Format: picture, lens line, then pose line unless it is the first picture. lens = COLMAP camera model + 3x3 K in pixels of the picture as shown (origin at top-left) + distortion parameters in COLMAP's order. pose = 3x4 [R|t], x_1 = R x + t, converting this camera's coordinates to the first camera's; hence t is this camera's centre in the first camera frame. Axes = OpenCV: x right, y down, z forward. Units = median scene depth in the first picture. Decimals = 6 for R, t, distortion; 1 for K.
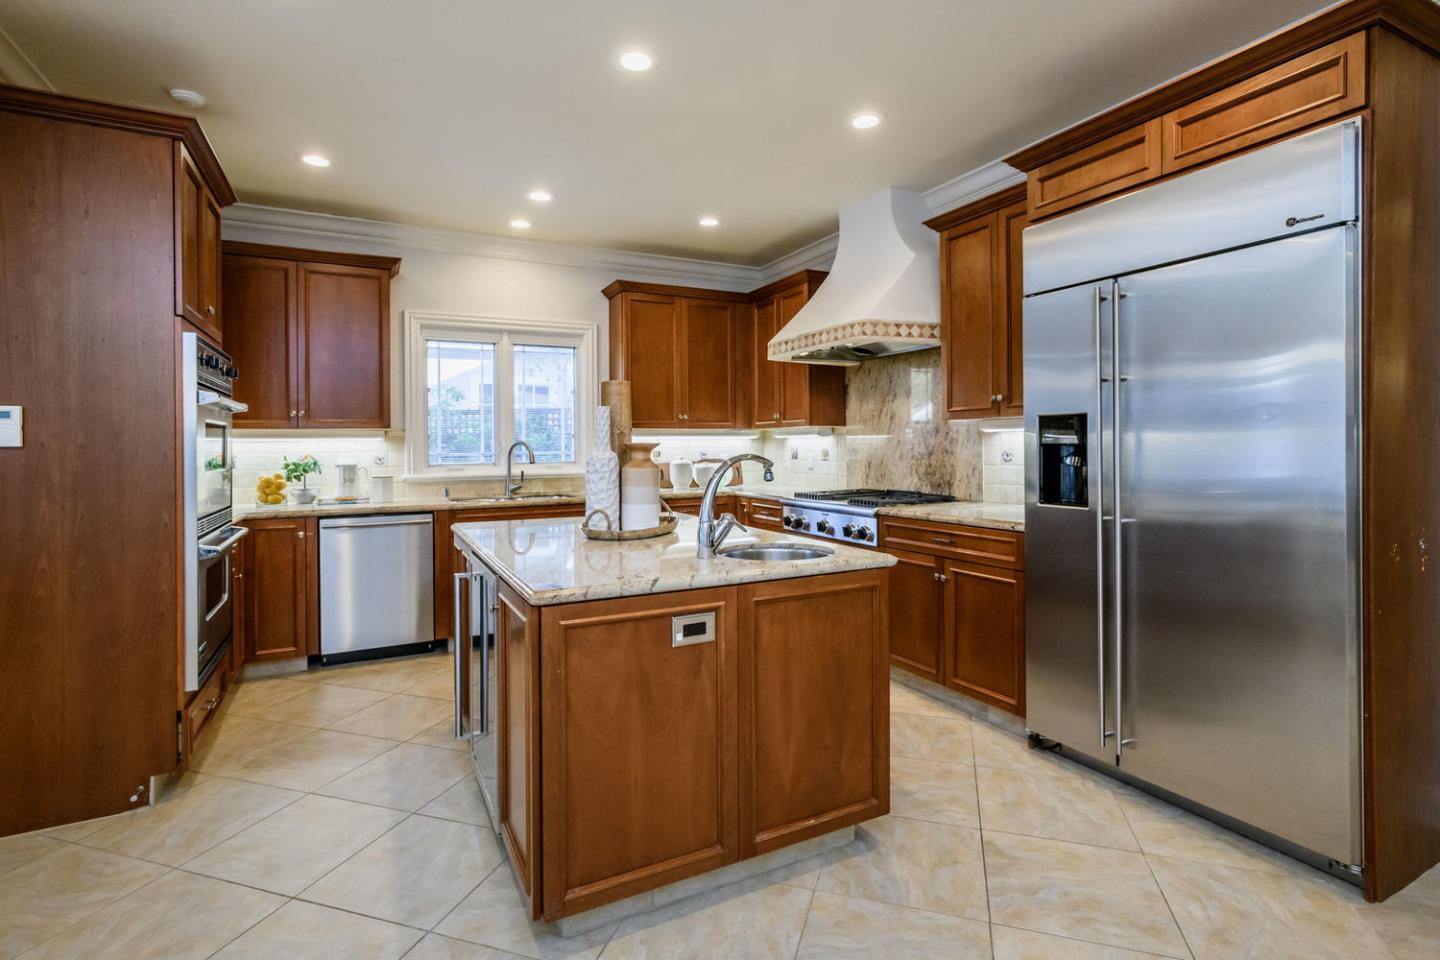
lens RADIAL K [[680.1, 0, 692.9], [0, 680.1, 454.2], [0, 0, 1]] dist [-0.000324, 0.002340]
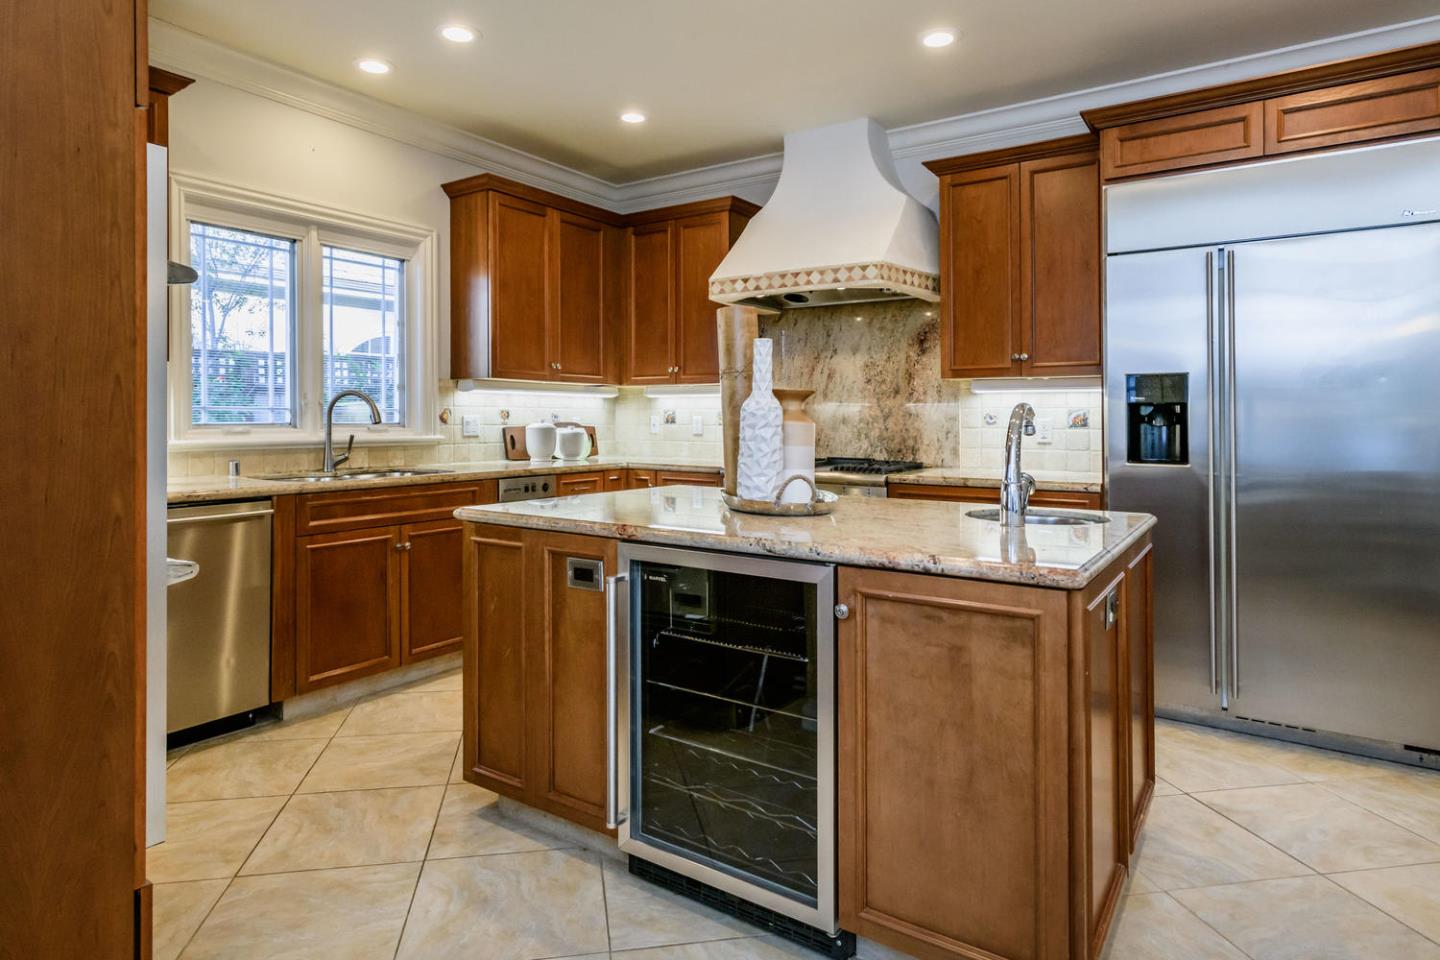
lens RADIAL K [[819.6, 0, 678.4], [0, 819.6, 422.1], [0, 0, 1]] dist [0.002708, 0.004529]
pose [[0.880235, 0.012794, 0.474365, -0.439120], [-0.009043, 0.999907, -0.010188, 0.021421], [-0.474452, 0.004678, 0.880269, 0.172327]]
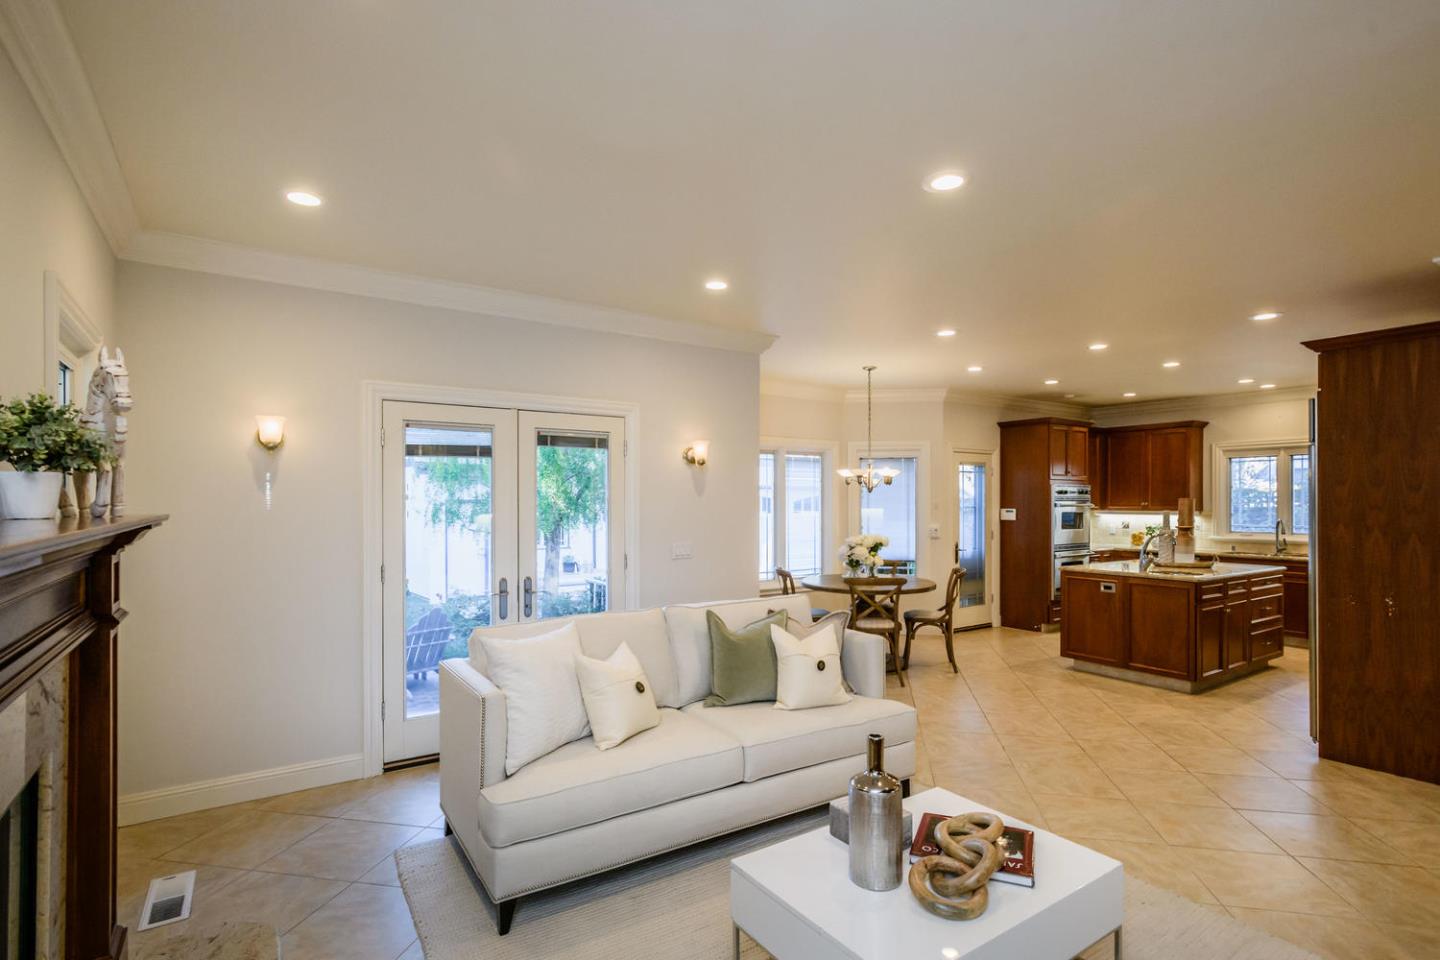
lens RADIAL K [[680.1, 0, 734.5], [0, 680.1, 501.7], [0, 0, 1]] dist [-0.000324, 0.002340]
pose [[0.121683, 0.010194, -0.992517, 1.424642], [-0.011930, 0.999890, 0.008807, -0.072353], [0.992497, 0.010769, 0.121792, -0.541569]]
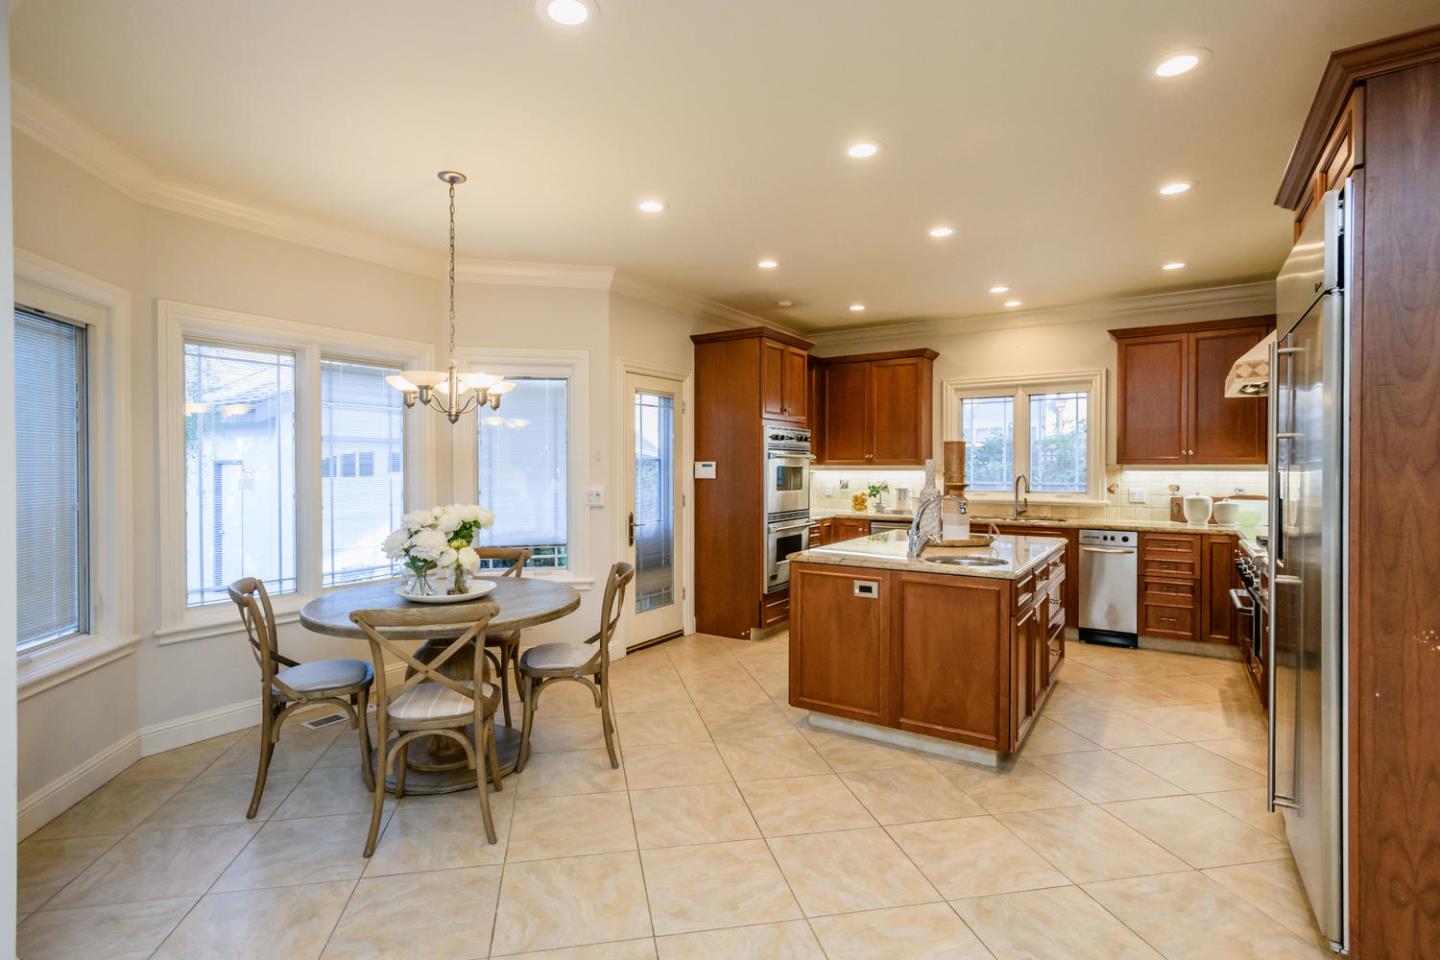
lens RADIAL K [[680.1, 0, 711.0], [0, 680.1, 473.5], [0, 0, 1]] dist [-0.000324, 0.002340]
pose [[0.494414, 0.018799, -0.869023, 0.678584], [-0.014094, 0.999808, 0.013609, -0.036458], [0.869112, 0.005520, 0.494584, -0.136003]]
